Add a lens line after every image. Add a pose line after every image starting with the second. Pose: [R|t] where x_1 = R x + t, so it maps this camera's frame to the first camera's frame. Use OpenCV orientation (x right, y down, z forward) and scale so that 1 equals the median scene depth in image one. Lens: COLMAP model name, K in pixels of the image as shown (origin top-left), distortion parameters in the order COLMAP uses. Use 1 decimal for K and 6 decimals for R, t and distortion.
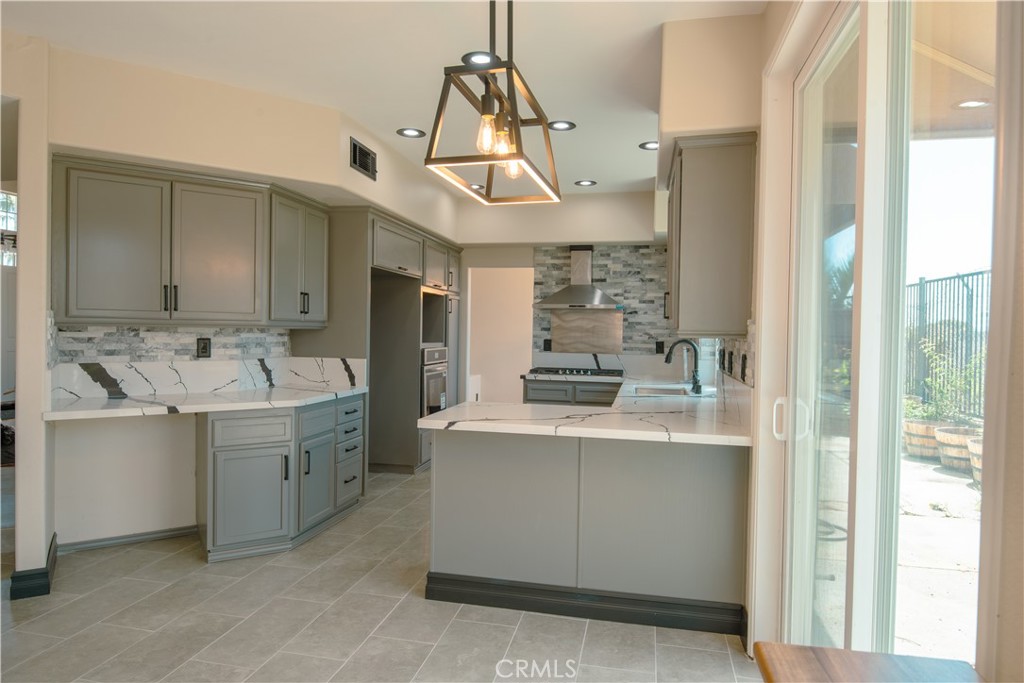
lens RADIAL K [[631.1, 0, 501.3], [0, 631.1, 343.7], [0, 0, 1]] dist [0.001139, -0.000527]
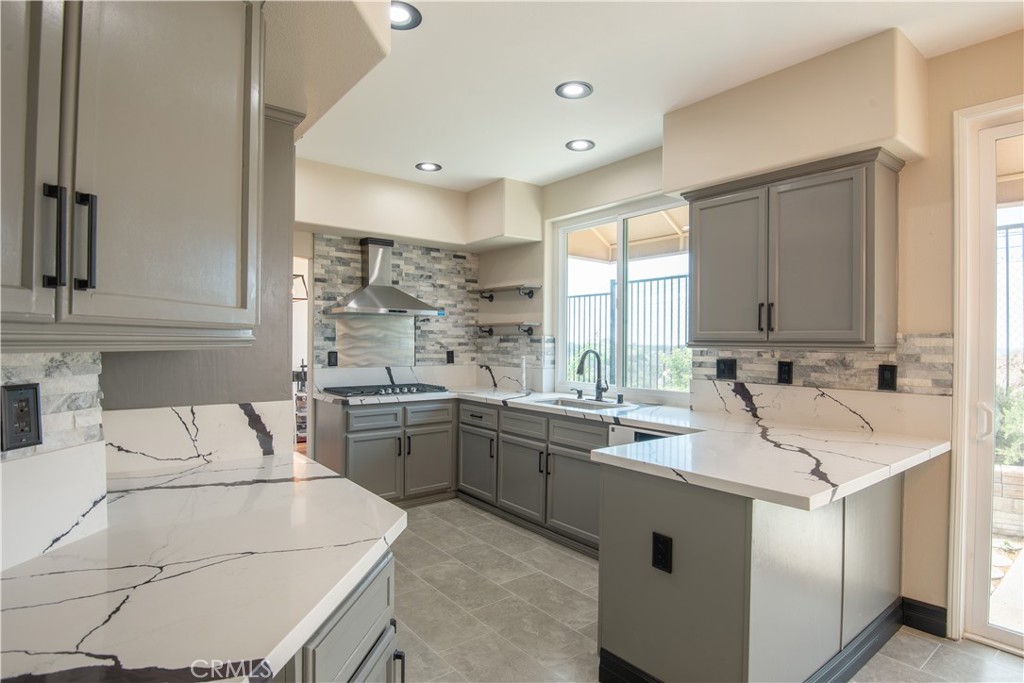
lens RADIAL K [[542.3, 0, 512.0], [0, 542.3, 341.5], [0, 0, 1]] dist [-0.028591, -0.001155]
pose [[0.630333, -0.010818, 0.776249, -0.323459], [0.017233, 0.999851, -0.000059, -0.015911], [-0.776133, 0.013415, 0.630426, 0.407603]]
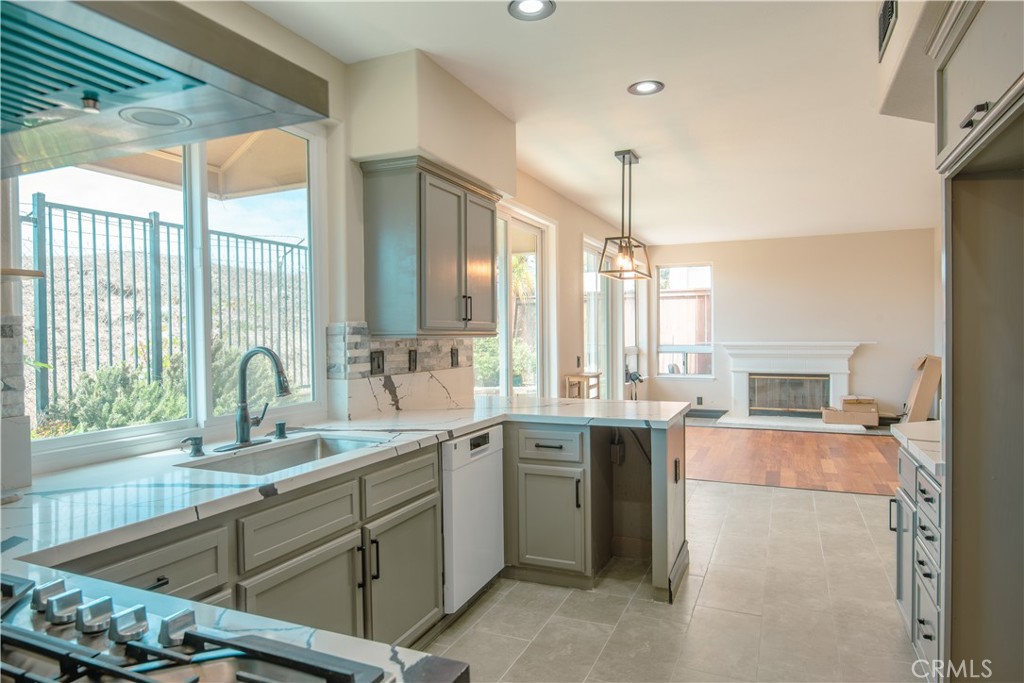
lens RADIAL K [[631.1, 0, 501.3], [0, 631.1, 343.7], [0, 0, 1]] dist [0.001139, -0.000527]
pose [[-0.980906, -0.010032, 0.194225, -0.001271], [-0.002624, 0.999260, 0.038363, -0.022139], [-0.194466, 0.037121, -0.980207, 1.062004]]
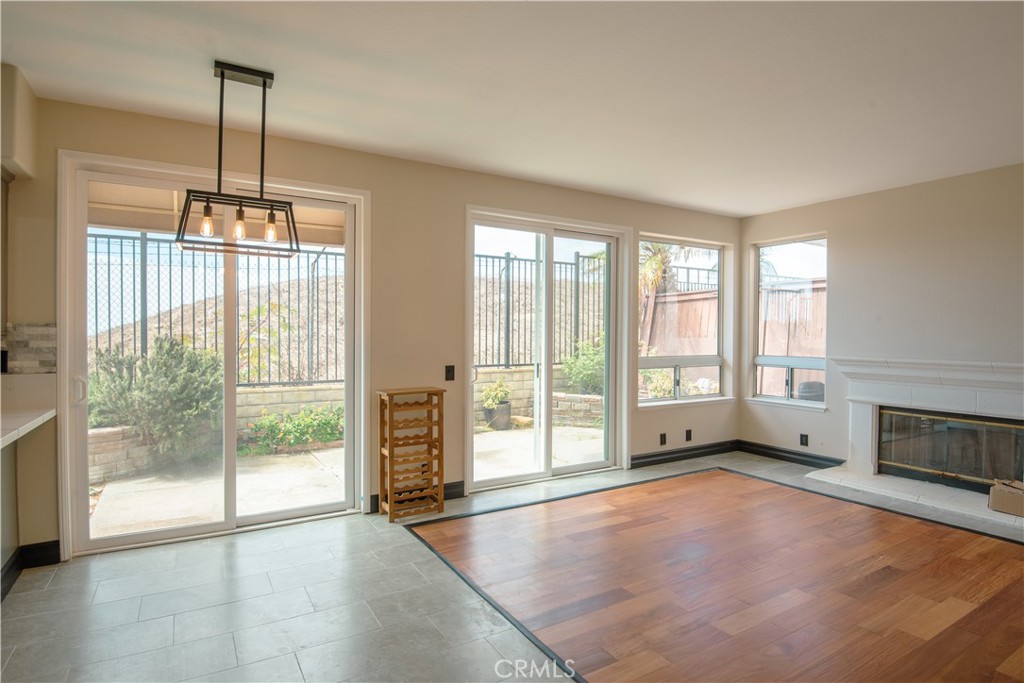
lens RADIAL K [[510.0, 0, 512.0], [0, 510.0, 341.5], [0, 0, 1]] dist [0.041412, -0.044118]
pose [[-0.682814, -0.026331, 0.730118, -0.453509], [-0.000993, 0.999383, 0.035114, -0.016949], [-0.730592, 0.023251, -0.682419, 0.417611]]
